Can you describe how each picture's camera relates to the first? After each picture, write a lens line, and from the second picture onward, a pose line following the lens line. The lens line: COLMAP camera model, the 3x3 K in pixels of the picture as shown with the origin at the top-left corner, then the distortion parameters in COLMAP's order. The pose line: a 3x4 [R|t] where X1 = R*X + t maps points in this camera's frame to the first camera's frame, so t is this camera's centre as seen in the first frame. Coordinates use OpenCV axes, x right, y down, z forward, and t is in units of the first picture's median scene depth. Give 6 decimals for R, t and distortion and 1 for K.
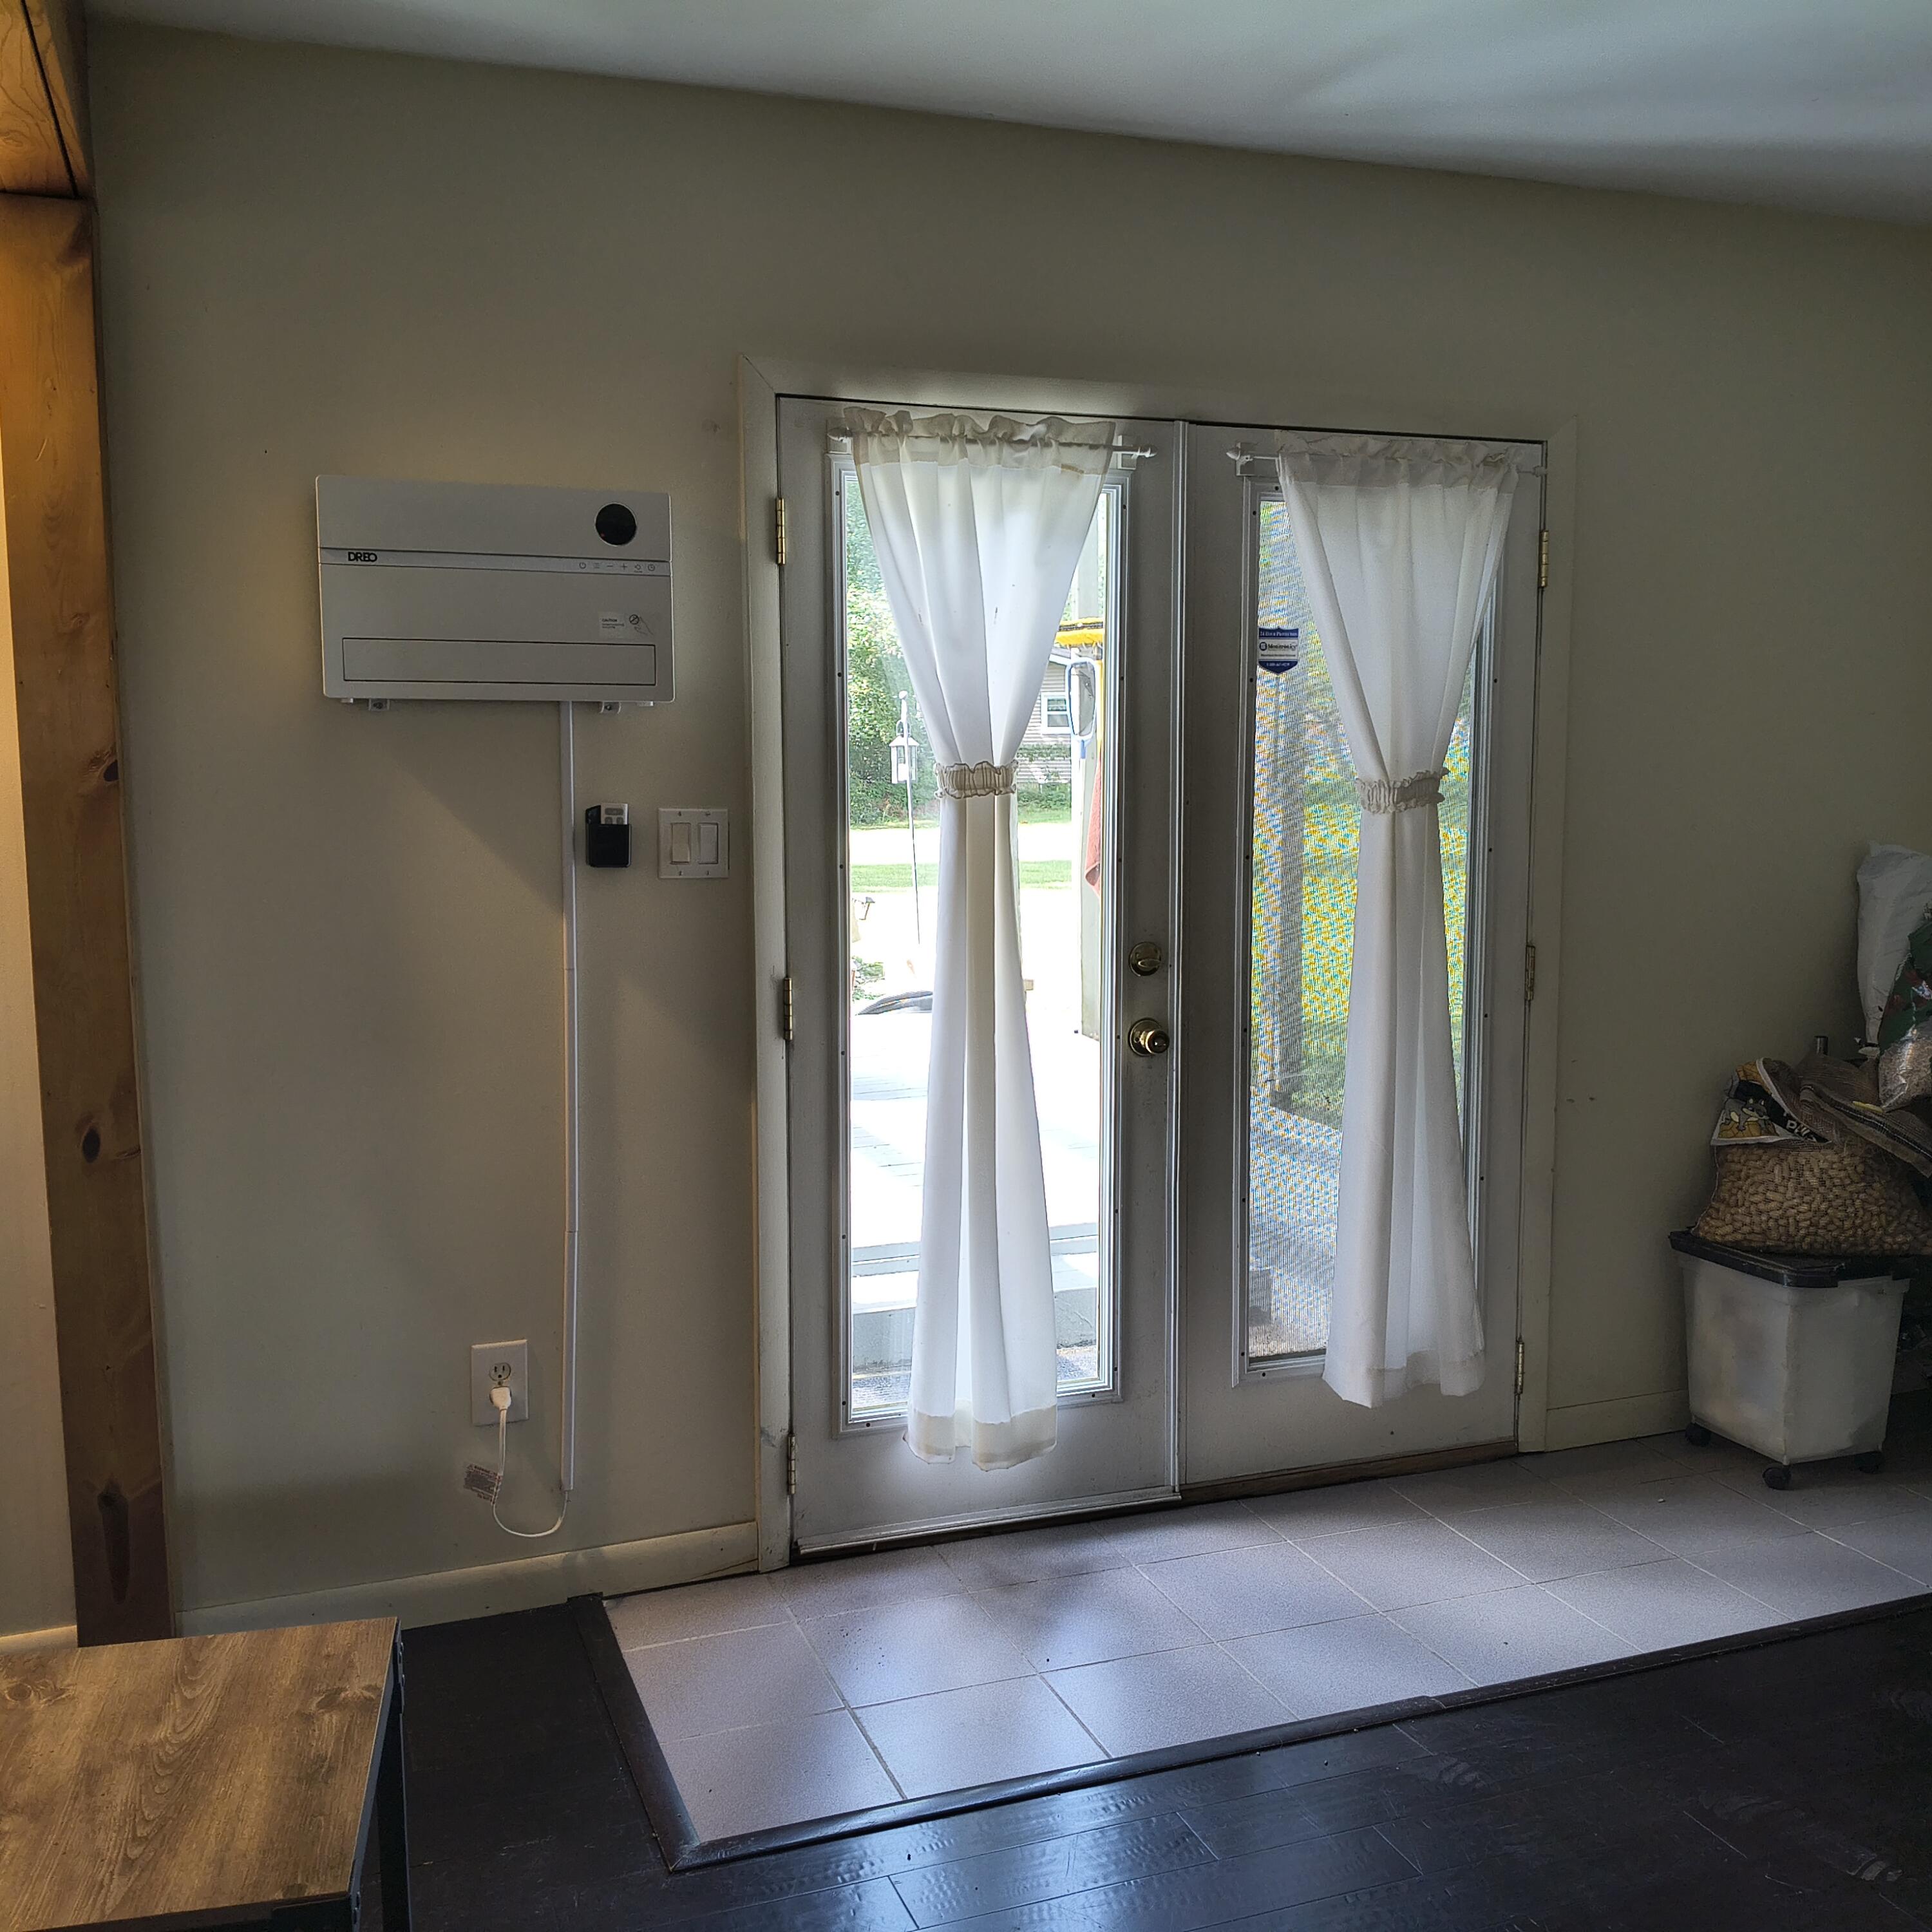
lens RADIAL K [[1925.2, 0, 983.5], [0, 1925.2, 948.7], [0, 0, 1]] dist [0.056562, -0.149272]
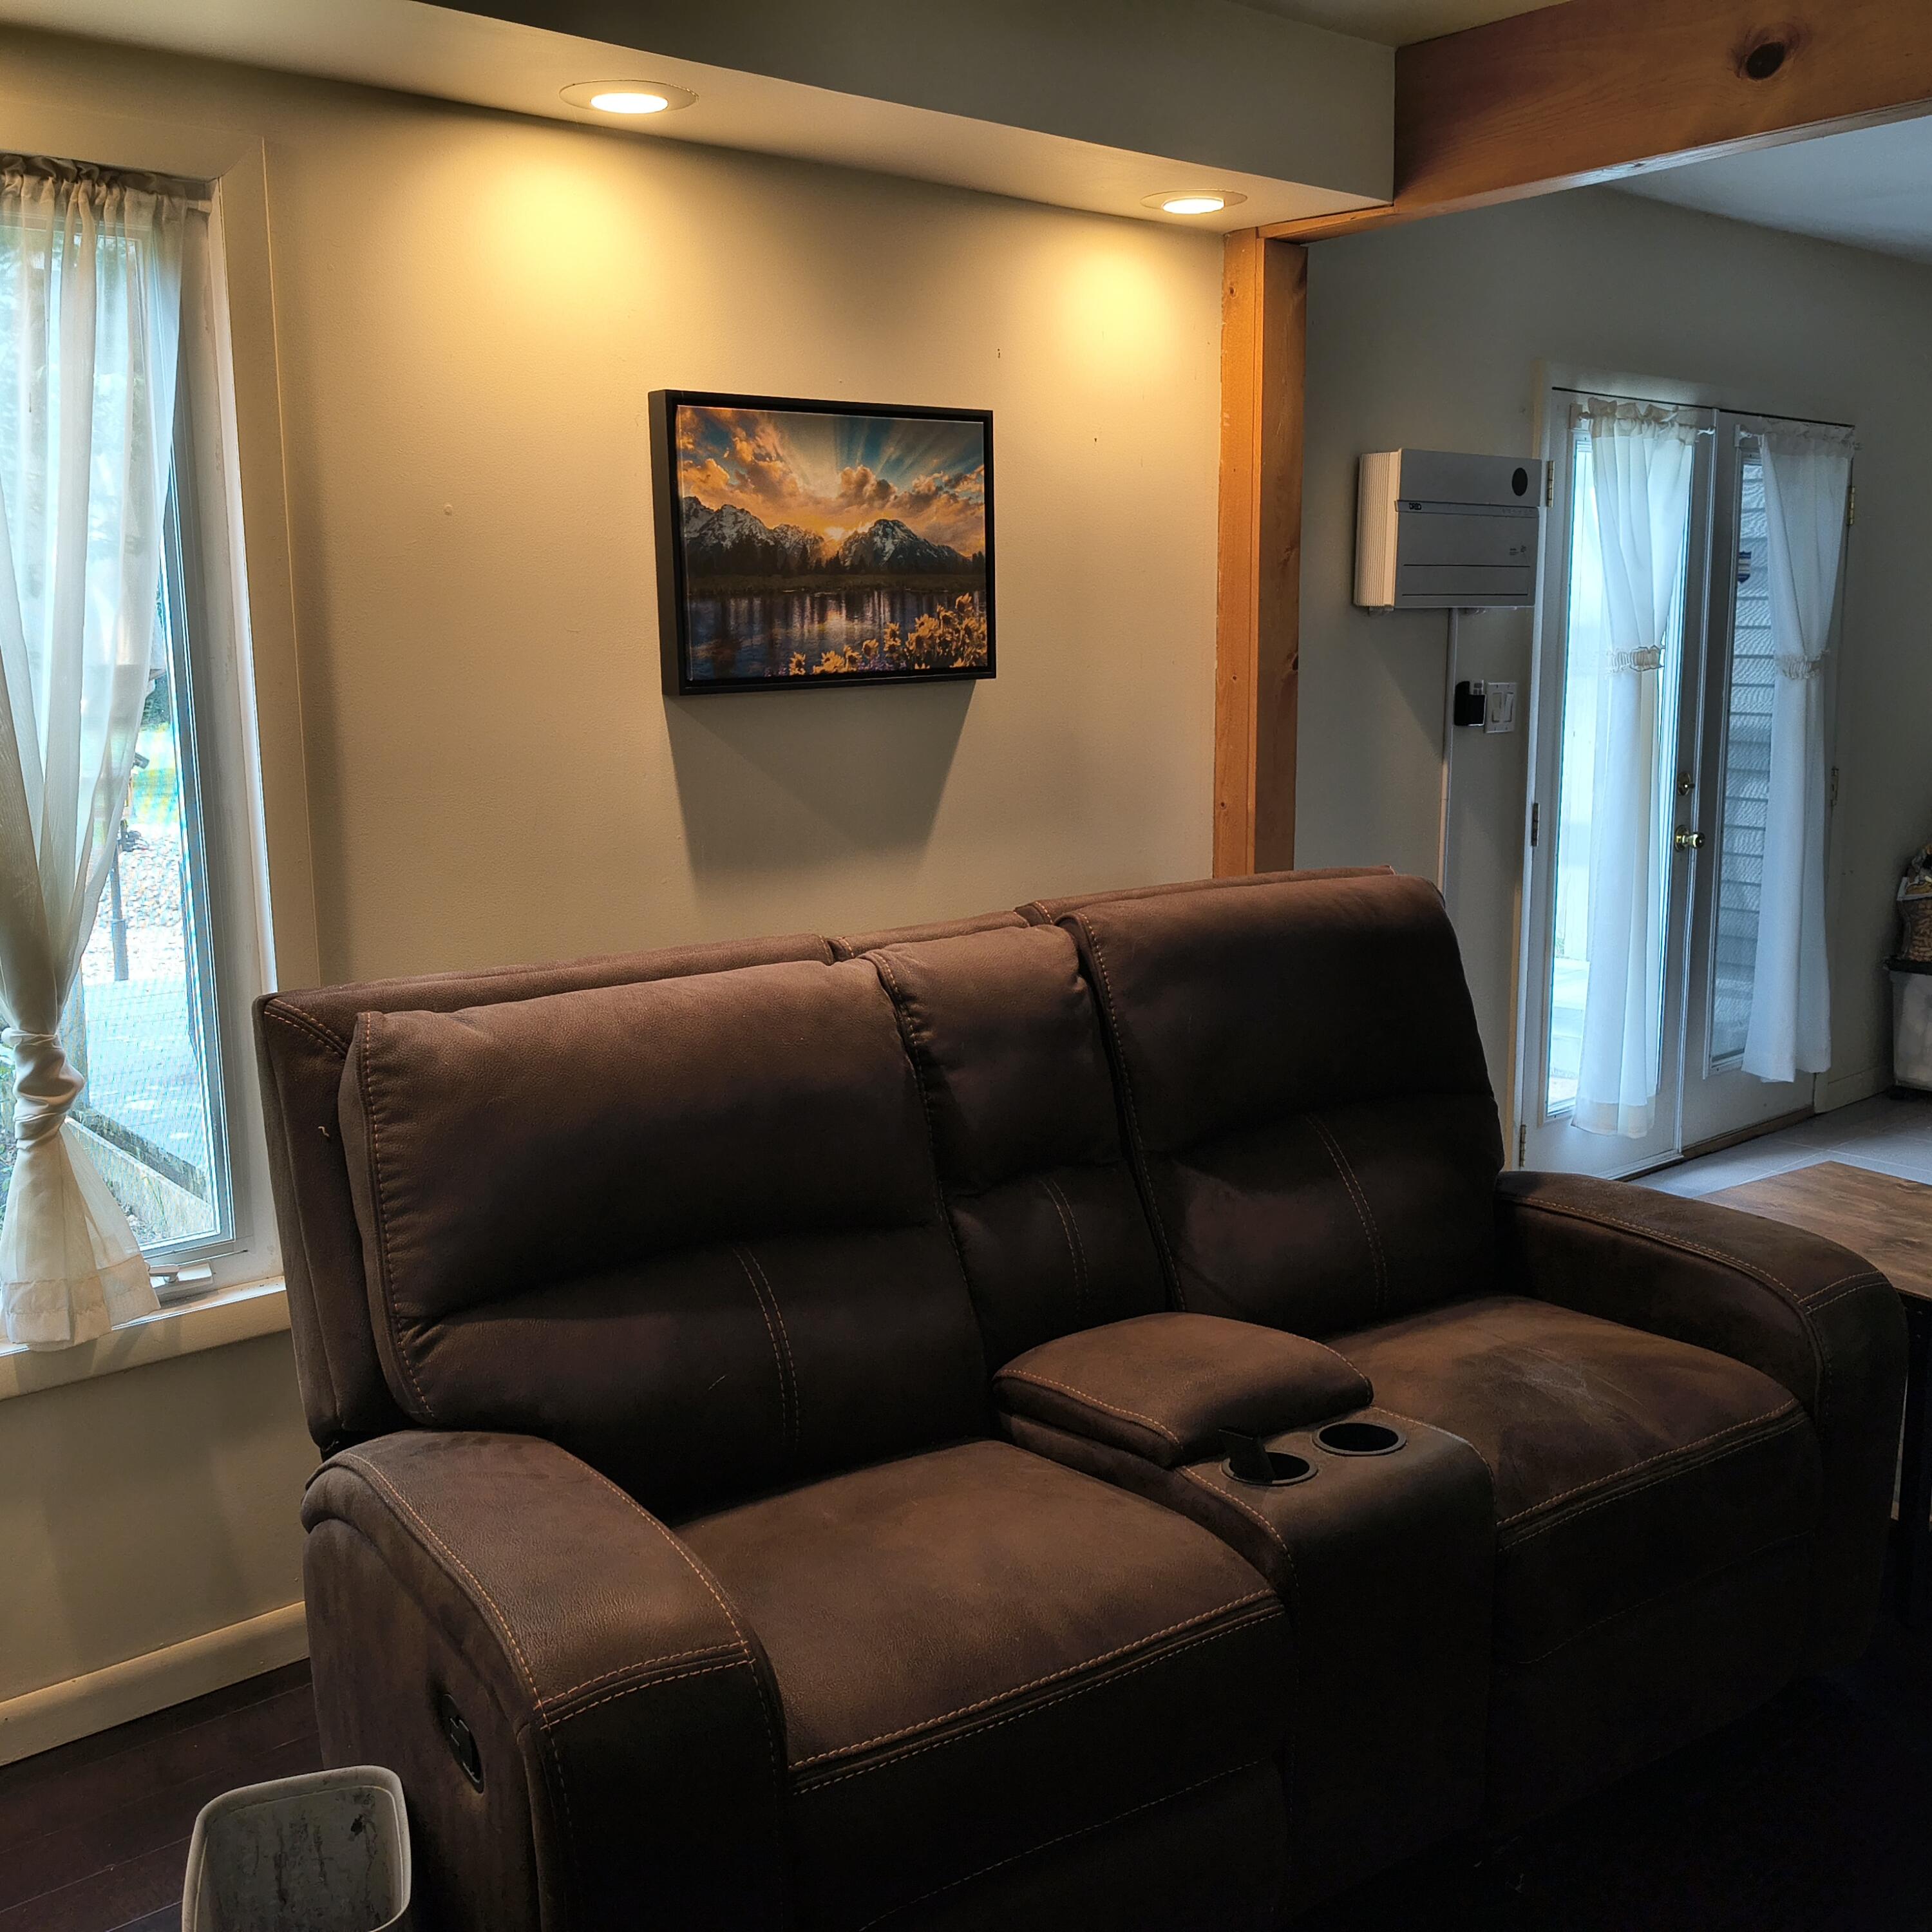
lens RADIAL K [[1925.2, 0, 983.5], [0, 1925.2, 948.7], [0, 0, 1]] dist [0.056562, -0.149272]
pose [[0.938412, -0.065915, 0.339172, -0.968547], [0.047636, 0.996942, 0.061950, 0.015043], [-0.342218, -0.041978, 0.938683, -0.197947]]
